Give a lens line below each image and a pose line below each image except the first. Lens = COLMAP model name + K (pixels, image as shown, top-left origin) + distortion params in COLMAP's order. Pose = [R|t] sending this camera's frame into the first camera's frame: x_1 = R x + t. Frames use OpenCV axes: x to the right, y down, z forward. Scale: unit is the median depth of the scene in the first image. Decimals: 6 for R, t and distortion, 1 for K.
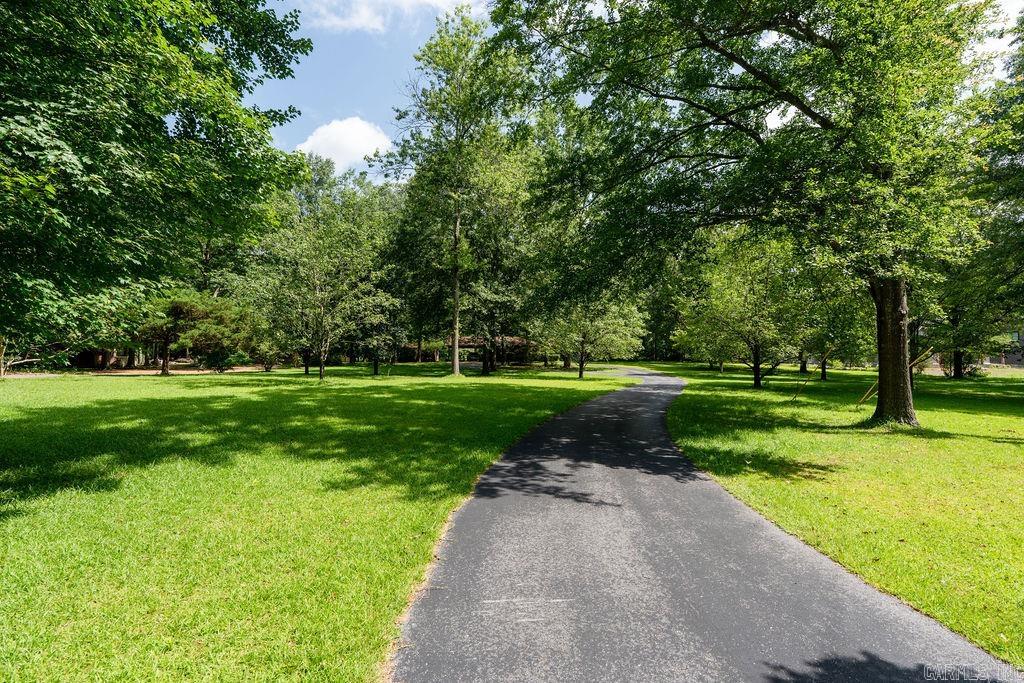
lens RADIAL K [[461.1, 0, 509.0], [0, 461.1, 339.7], [0, 0, 1]] dist [-0.004122, 0.000380]
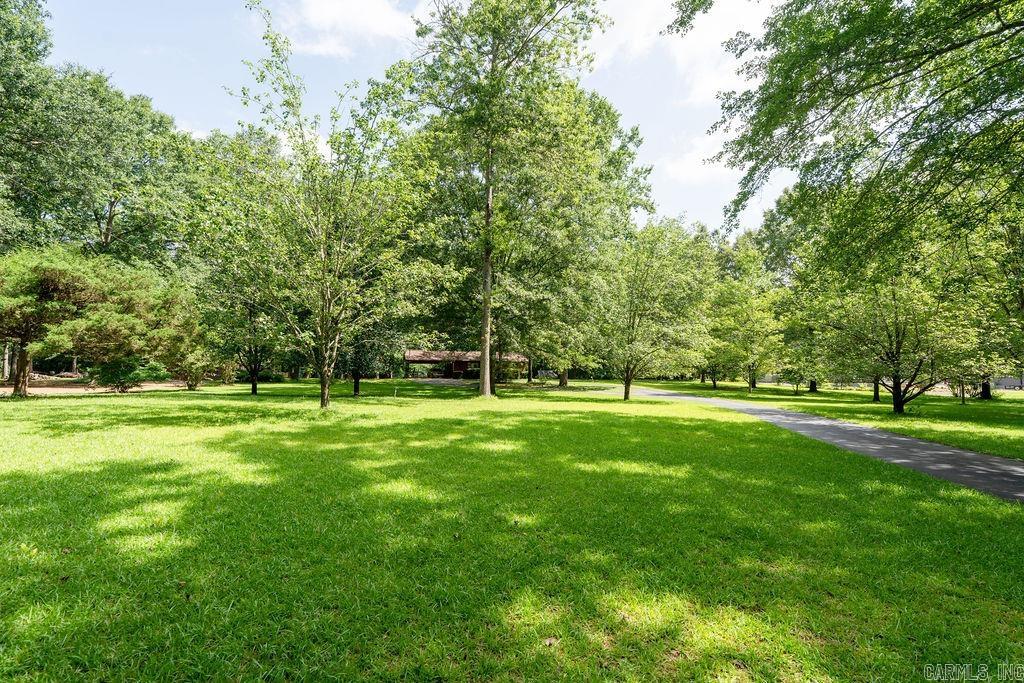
lens RADIAL K [[461.1, 0, 512.4], [0, 461.1, 340.9], [0, 0, 1]] dist [-0.004122, 0.000380]
pose [[0.989215, 0.018141, 0.145340, -0.181189], [-0.012924, 0.999240, -0.036762, 0.015605], [-0.145897, 0.034487, 0.988699, 0.279175]]
